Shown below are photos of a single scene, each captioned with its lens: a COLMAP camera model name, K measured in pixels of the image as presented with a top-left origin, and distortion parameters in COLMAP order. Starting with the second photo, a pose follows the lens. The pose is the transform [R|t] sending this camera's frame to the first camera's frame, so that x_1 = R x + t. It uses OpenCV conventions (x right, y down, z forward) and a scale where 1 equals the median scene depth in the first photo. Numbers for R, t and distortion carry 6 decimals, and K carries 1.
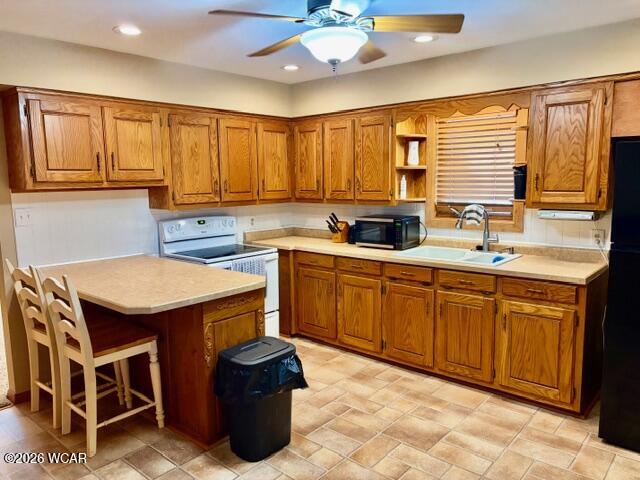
lens RADIAL K [[480.1, 0, 320.0], [0, 480.1, 240.0], [0, 0, 1]] dist [0.070367, -0.090897]
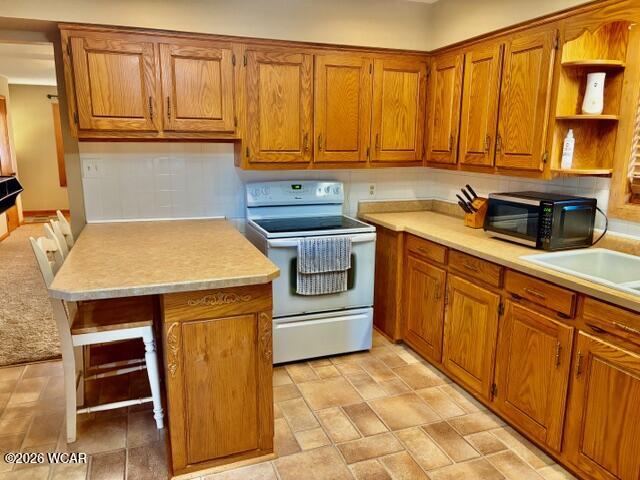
lens RADIAL K [[477.8, 0, 320.0], [0, 477.8, 240.0], [0, 0, 1]] dist [0.062653, -0.102587]
pose [[0.876383, 0.118362, -0.466844, 0.209493], [-0.083497, 0.991992, 0.094760, -0.029331], [0.474322, -0.044066, 0.879248, 0.325018]]
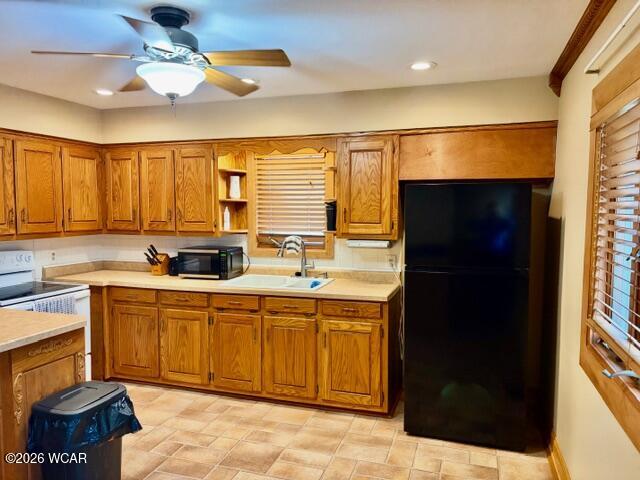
lens RADIAL K [[480.1, 0, 320.0], [0, 480.1, 240.0], [0, 0, 1]] dist [0.070367, -0.090897]
pose [[0.919151, -0.010492, 0.393766, -0.052841], [0.036510, 0.997611, -0.058643, 0.003405], [-0.392210, 0.068278, 0.917338, -0.021879]]
